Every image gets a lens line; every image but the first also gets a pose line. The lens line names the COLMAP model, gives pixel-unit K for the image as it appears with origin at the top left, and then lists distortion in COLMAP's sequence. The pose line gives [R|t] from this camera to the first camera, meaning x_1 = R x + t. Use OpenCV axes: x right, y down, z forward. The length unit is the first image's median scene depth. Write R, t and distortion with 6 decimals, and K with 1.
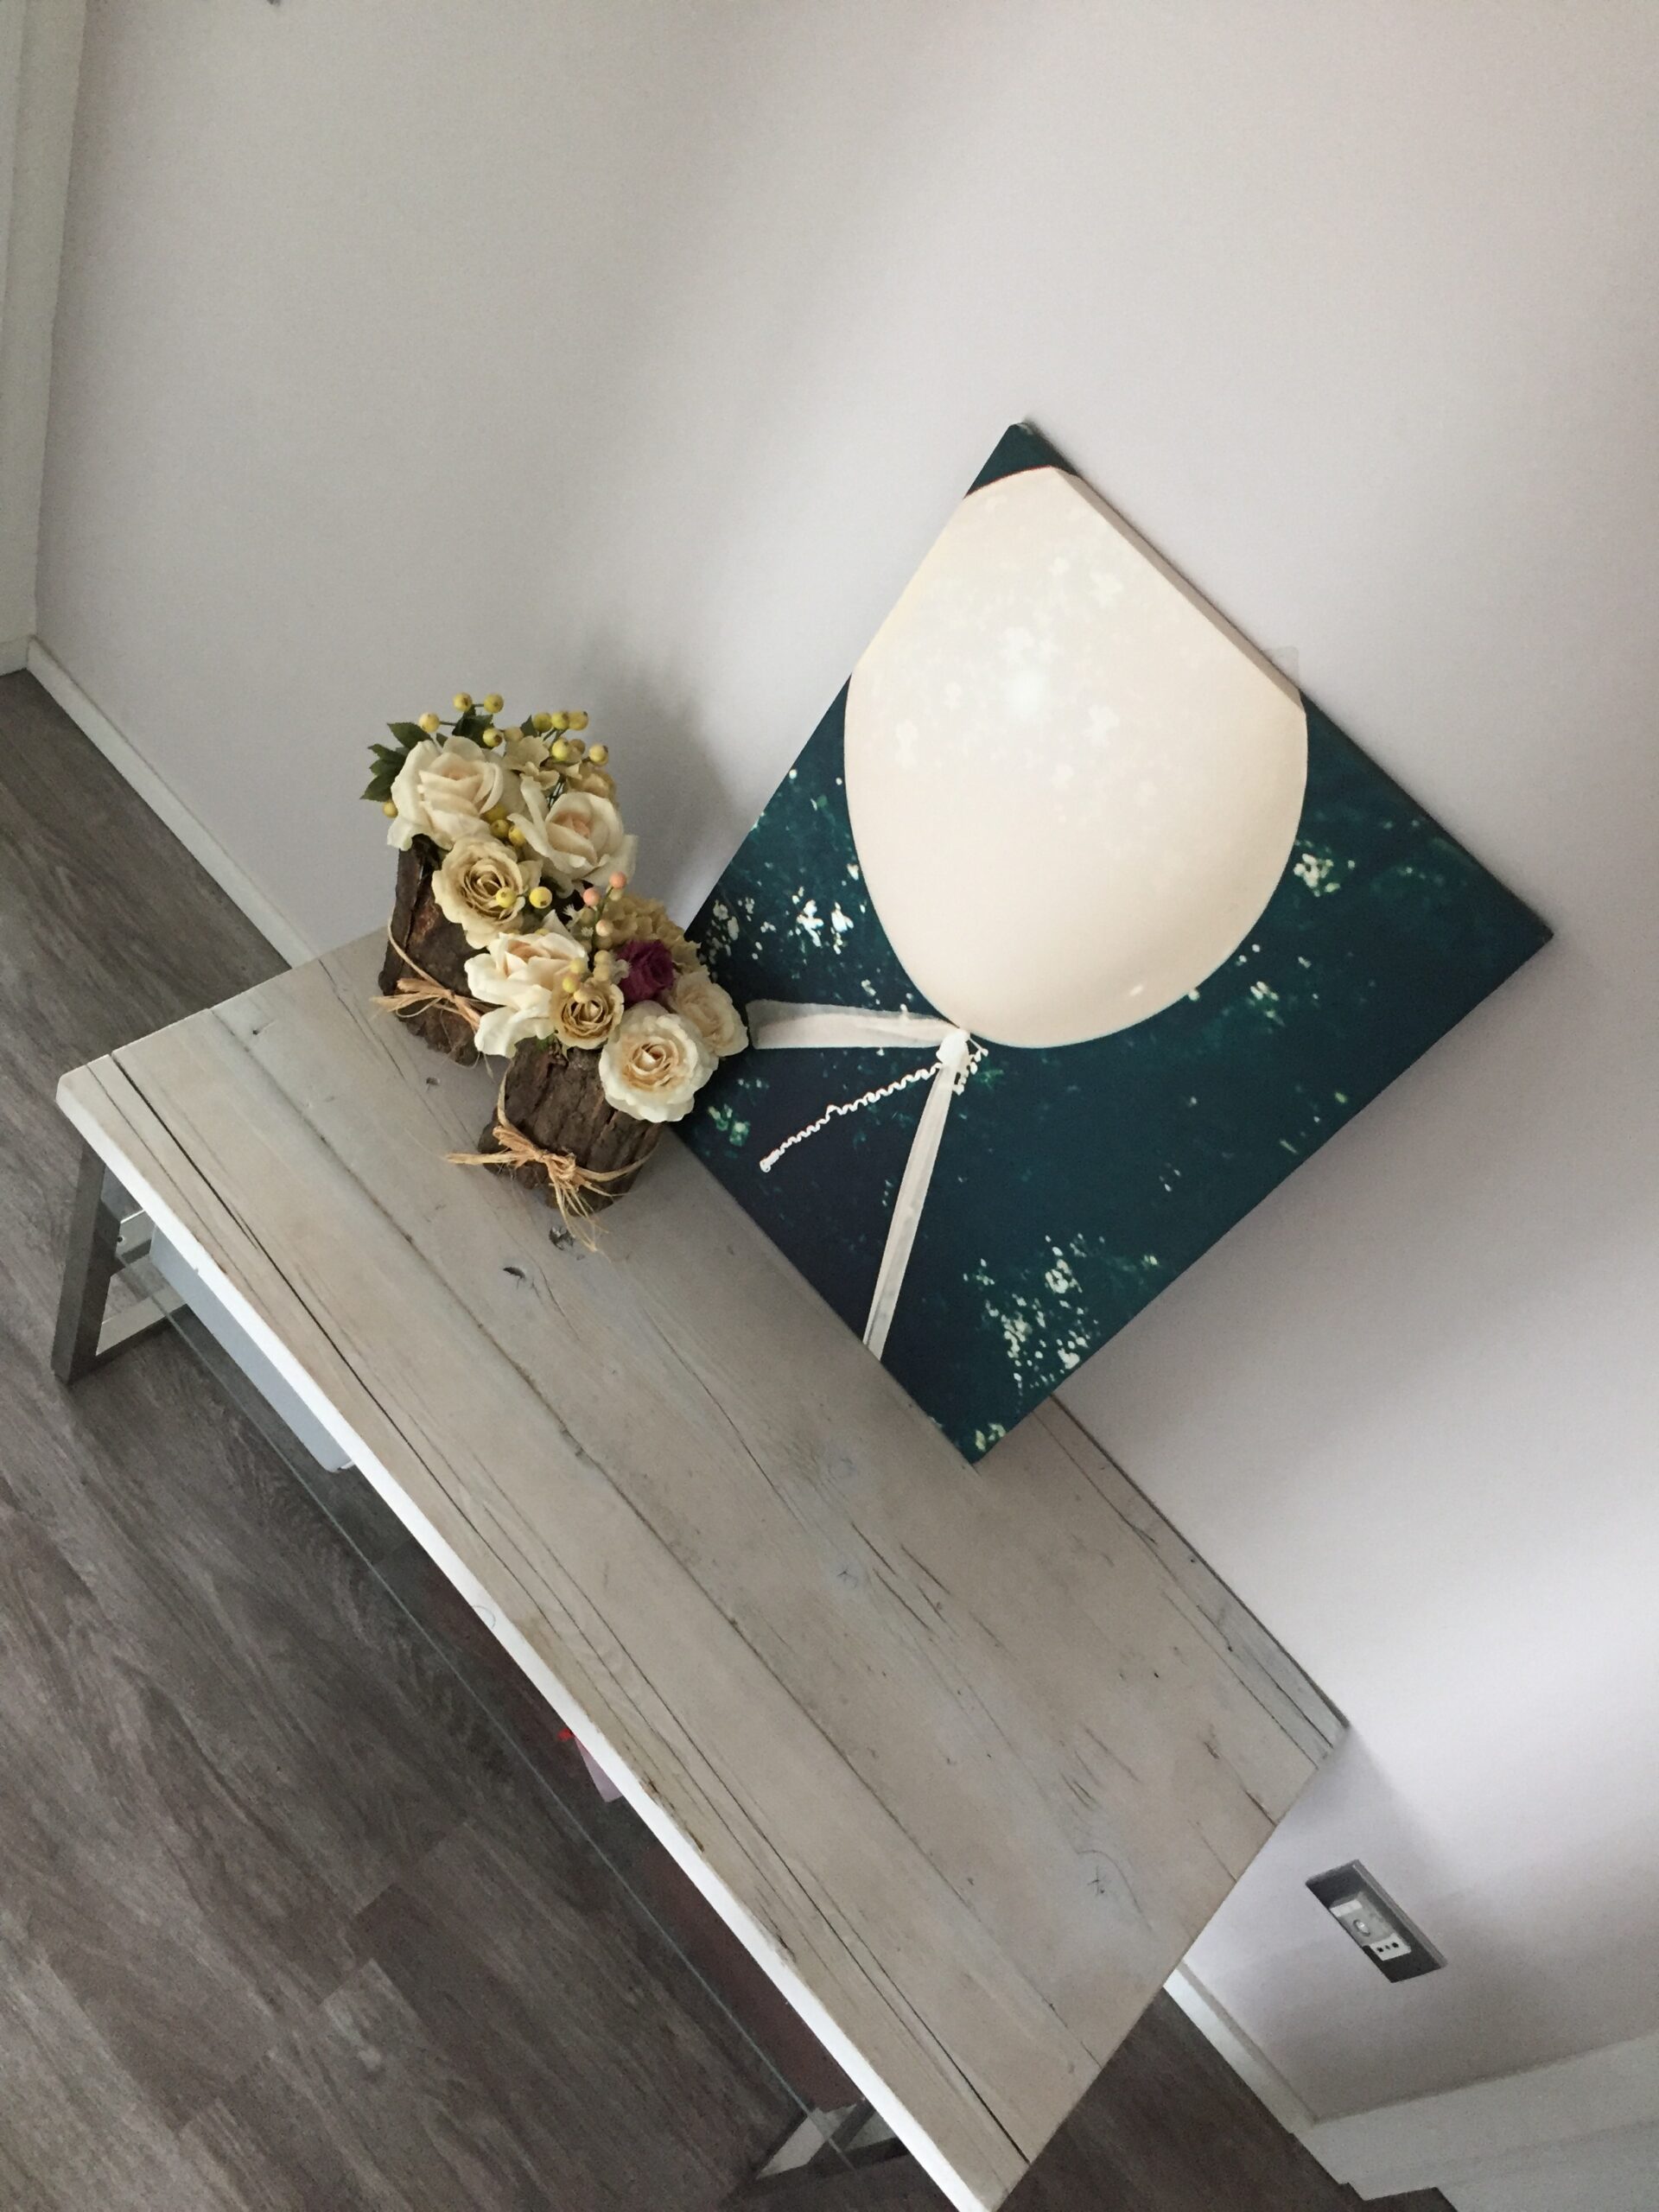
lens RADIAL K [[1911.0, 0, 829.5], [0, 1911.0, 1106.0], [0, 0, 1]] dist [0.076529, -0.142010]
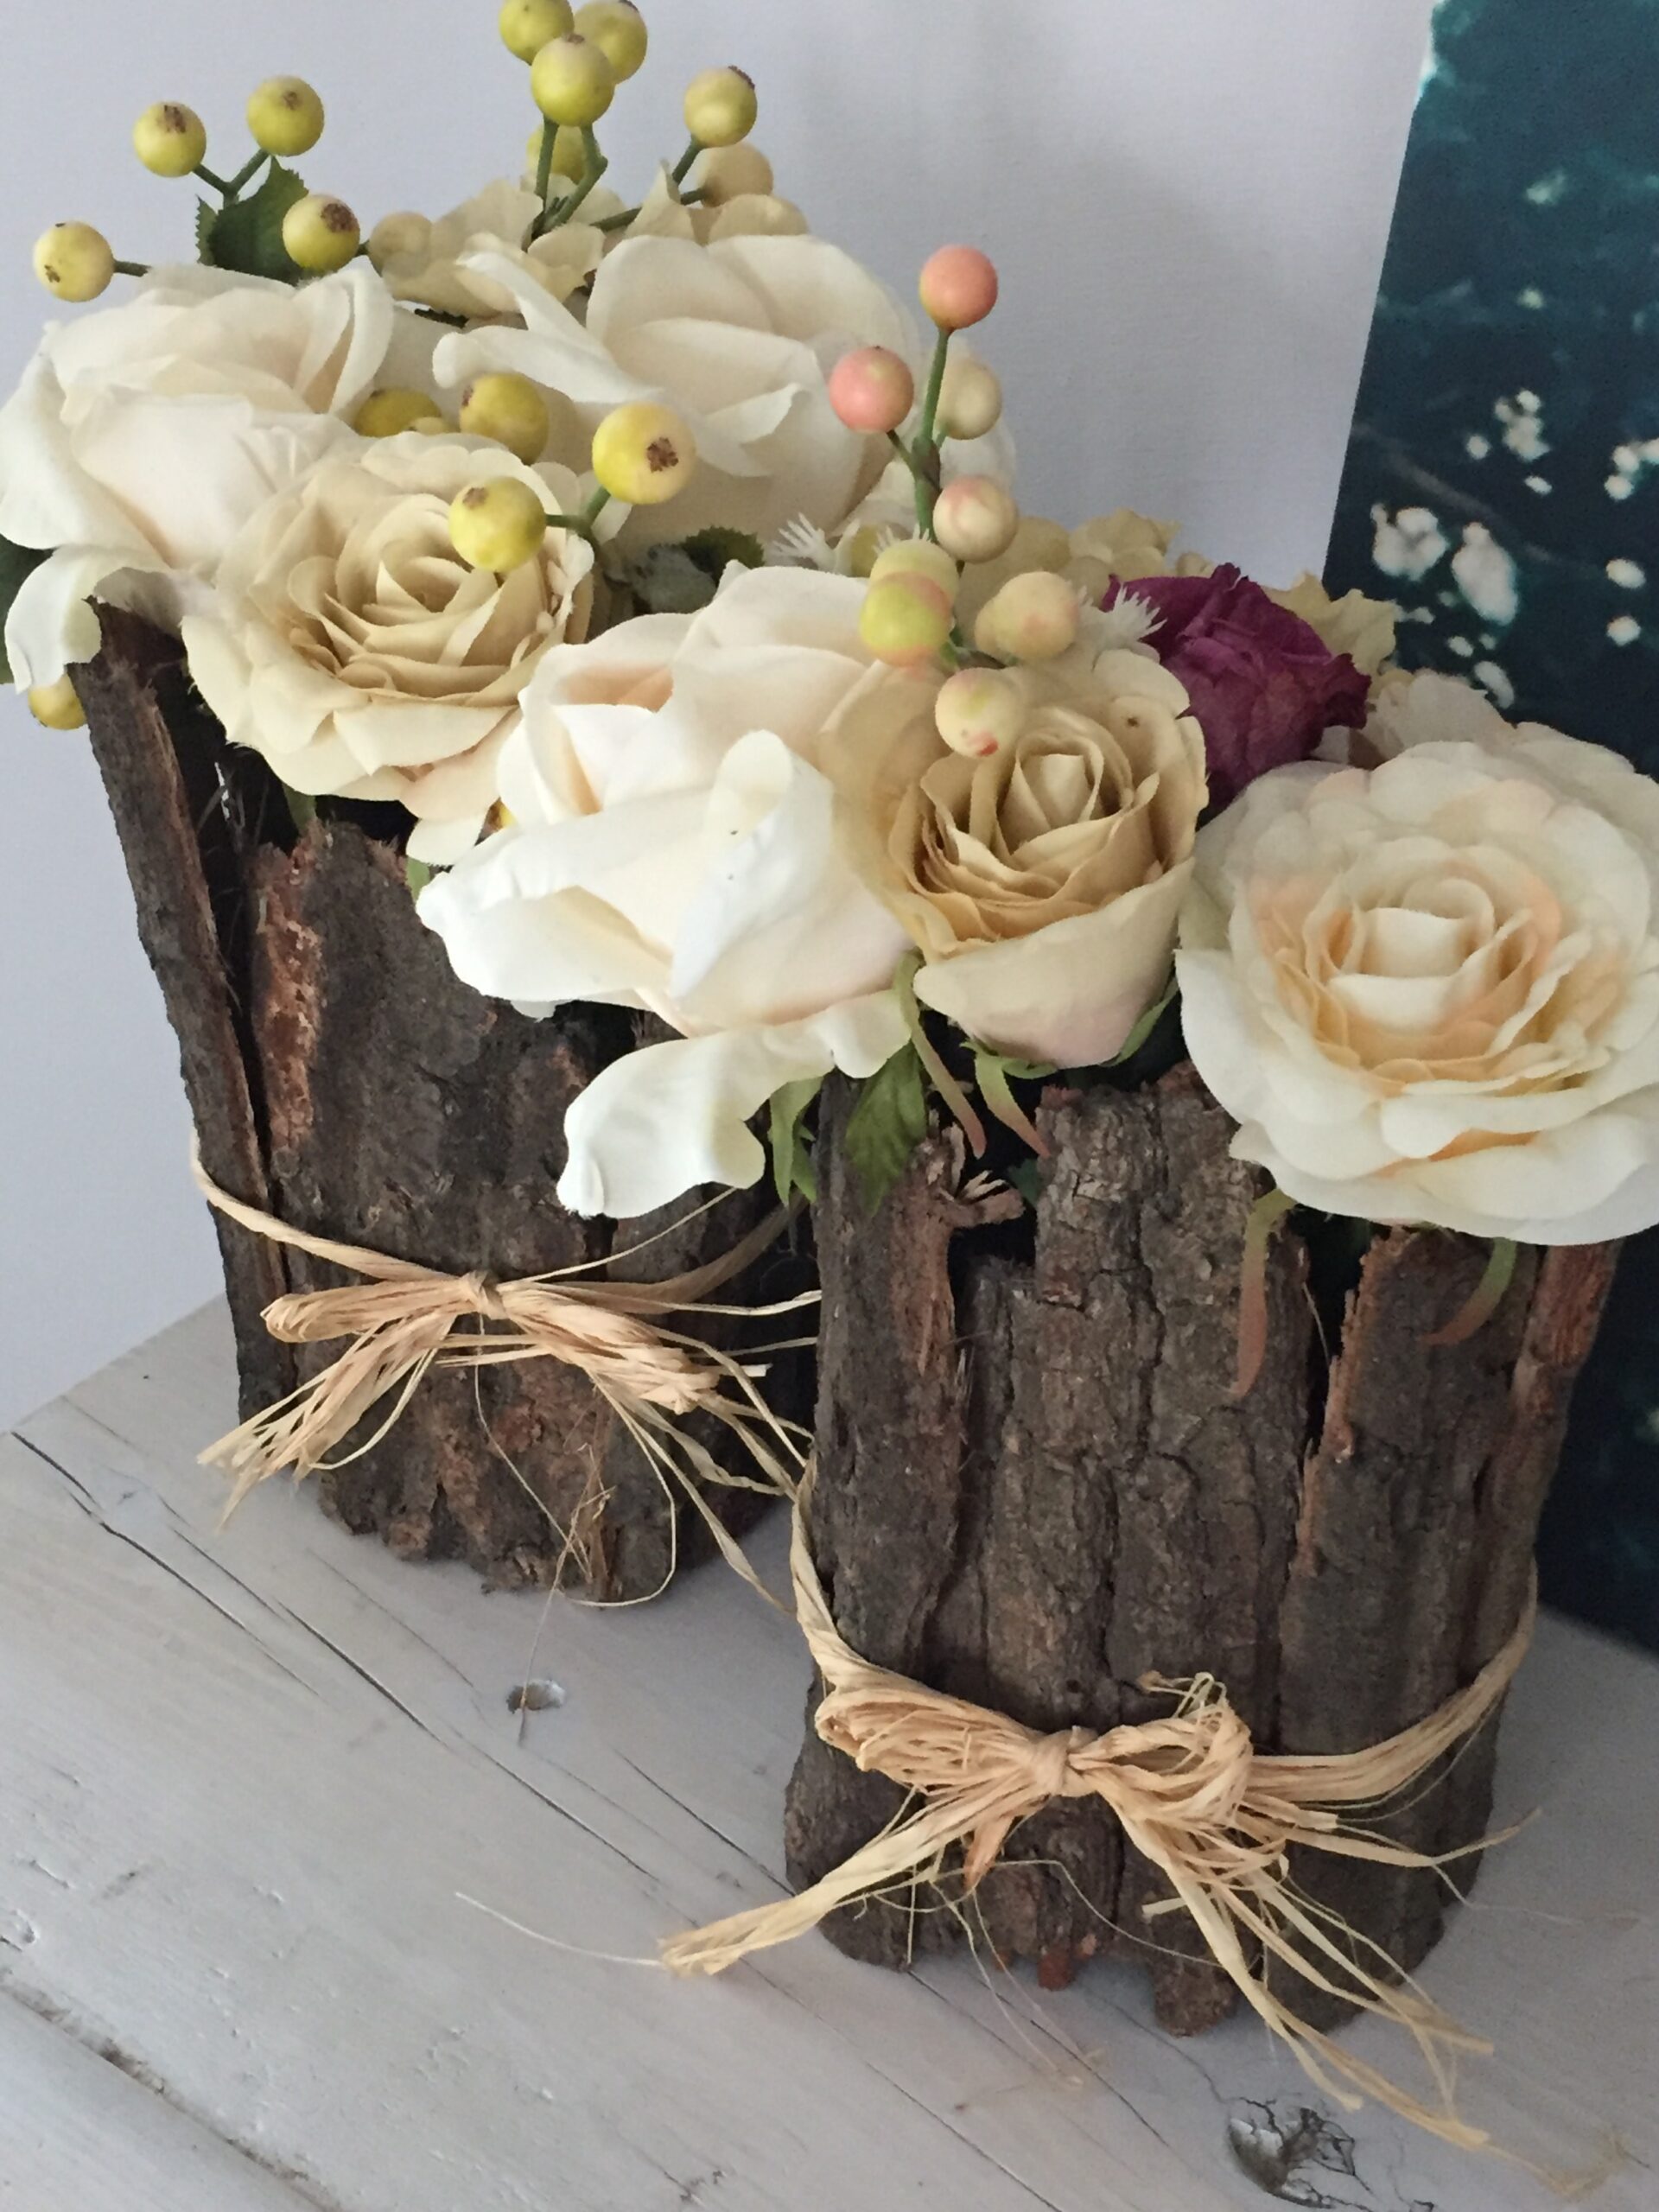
lens RADIAL K [[2960.0, 0, 872.7], [0, 2960.0, 1105.6], [0, 0, 1]] dist [0.016626, 0.036854]
pose [[0.928450, -0.367082, -0.056836, -0.124612], [0.322265, 0.872106, -0.368208, 0.075525], [0.184730, 0.323546, 0.928005, 0.668358]]
